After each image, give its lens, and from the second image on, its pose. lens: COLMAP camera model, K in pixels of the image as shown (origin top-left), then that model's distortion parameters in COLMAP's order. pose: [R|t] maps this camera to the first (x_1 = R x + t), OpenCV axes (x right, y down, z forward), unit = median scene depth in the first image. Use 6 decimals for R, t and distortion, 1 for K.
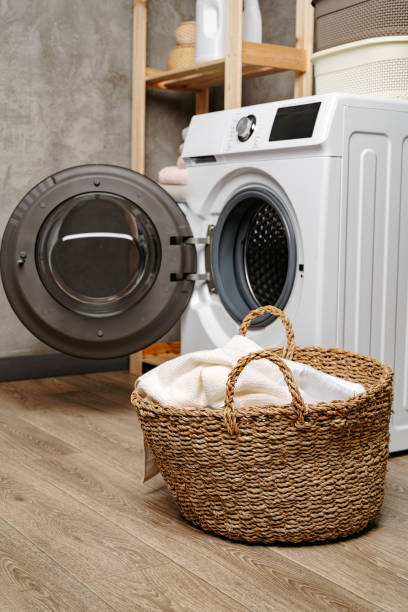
lens RADIAL K [[817.1, 0, 204.0], [0, 817.1, 306.0], [0, 0, 1]] dist [-0.028854, 0.023664]
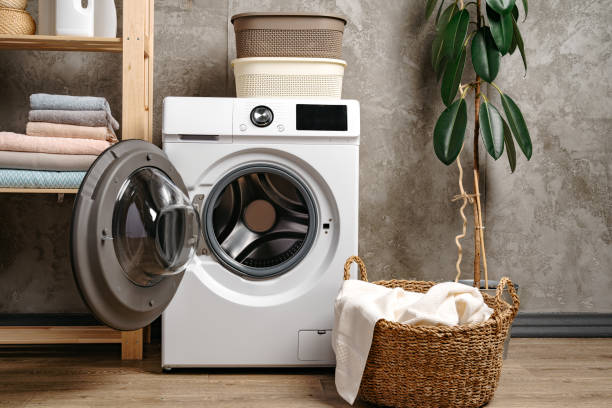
lens RADIAL K [[793.9, 0, 306.0], [0, 793.9, 204.0], [0, 0, 1]] dist [-0.039563, 0.002569]
pose [[0.502059, -0.032966, 0.864205, -0.940432], [0.089181, 0.995920, -0.013819, -0.063195], [-0.860223, 0.084009, 0.502951, 0.350913]]
